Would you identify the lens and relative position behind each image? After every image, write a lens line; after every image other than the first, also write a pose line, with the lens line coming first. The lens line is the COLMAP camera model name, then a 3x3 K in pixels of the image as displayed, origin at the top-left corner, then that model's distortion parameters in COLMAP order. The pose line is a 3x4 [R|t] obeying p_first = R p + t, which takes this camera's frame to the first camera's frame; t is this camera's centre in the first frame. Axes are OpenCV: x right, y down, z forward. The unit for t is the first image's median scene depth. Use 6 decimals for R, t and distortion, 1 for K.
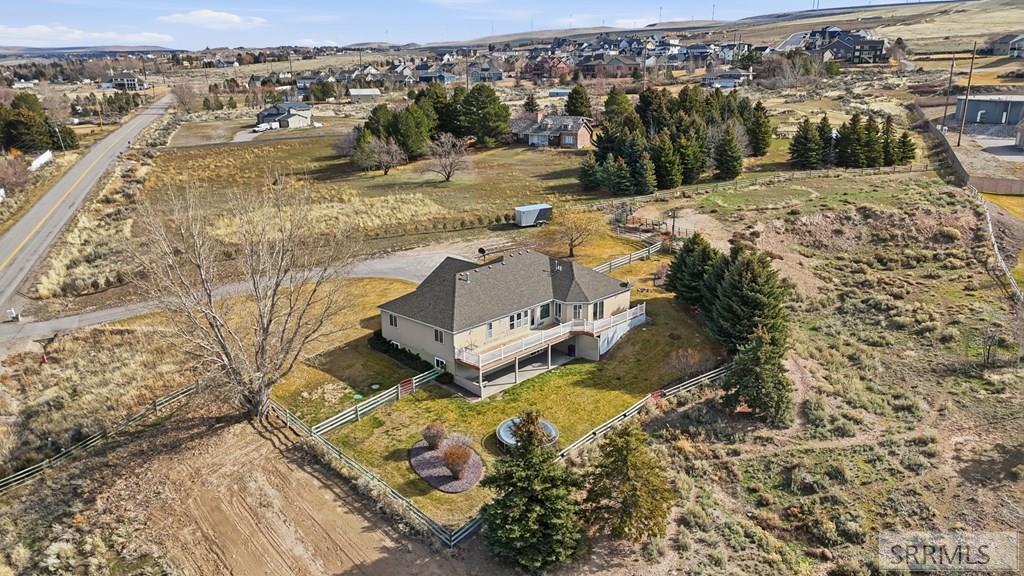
lens RADIAL K [[755.1, 0, 512.0], [0, 755.1, 288.0], [0, 0, 1]] dist [0.086332, -0.103815]
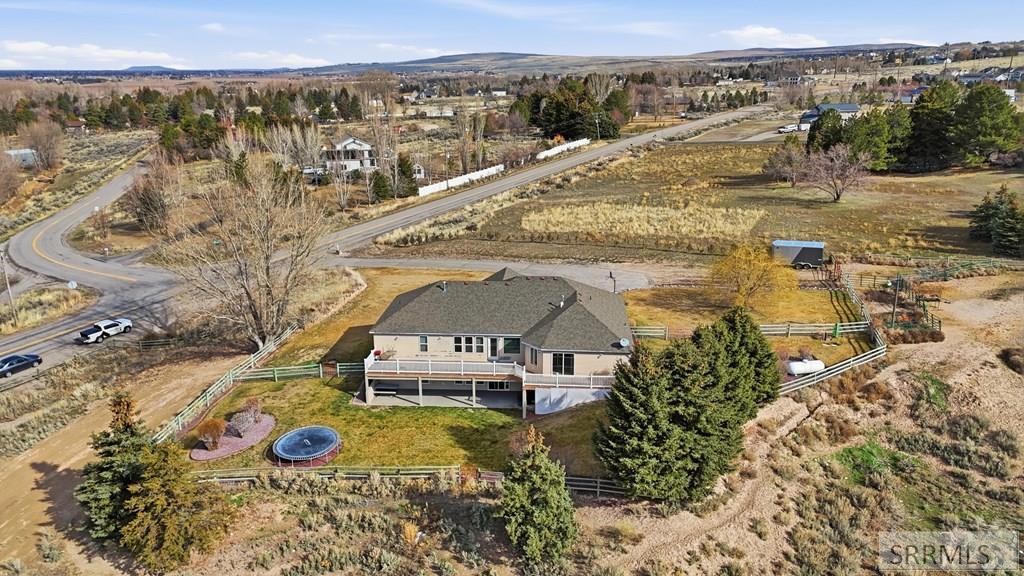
lens RADIAL K [[755.1, 0, 512.0], [0, 755.1, 288.0], [0, 0, 1]] dist [0.086332, -0.103815]
pose [[0.639781, 0.215724, -0.737661, 0.361852], [-0.215027, 0.971711, 0.097676, -0.063923], [0.737864, 0.096126, 0.668069, 0.221956]]
